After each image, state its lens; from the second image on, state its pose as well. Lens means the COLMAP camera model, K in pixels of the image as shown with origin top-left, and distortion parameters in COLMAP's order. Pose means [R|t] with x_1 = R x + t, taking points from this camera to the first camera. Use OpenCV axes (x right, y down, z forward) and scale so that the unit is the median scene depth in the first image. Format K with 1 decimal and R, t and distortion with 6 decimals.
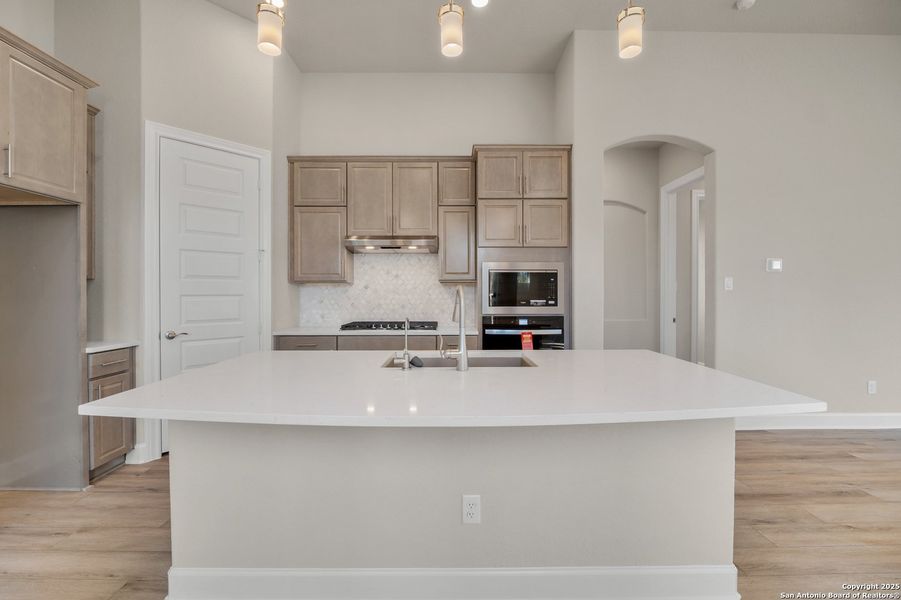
lens RADIAL K [[374.2, 0, 450.5], [0, 374.2, 300.0], [0, 0, 1]] dist [-0.015554, 0.000042]
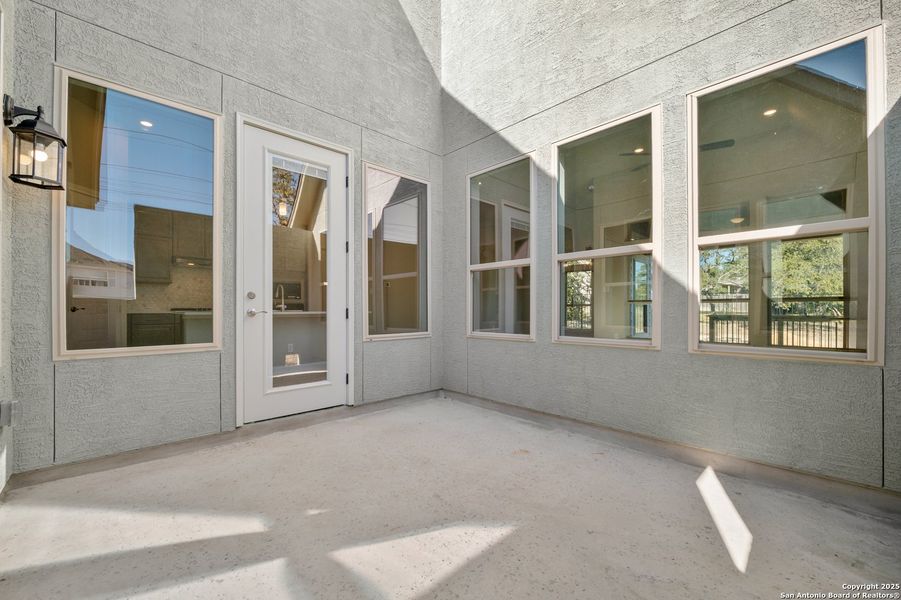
lens RADIAL K [[376.4, 0, 450.5], [0, 376.4, 300.0], [0, 0, 1]] dist [-0.022808, 0.000087]
pose [[0.732008, 0.014938, 0.681132, -0.538018], [0.015292, 0.999147, -0.038347, 0.116207], [-0.681124, 0.038486, 0.731155, -1.119909]]
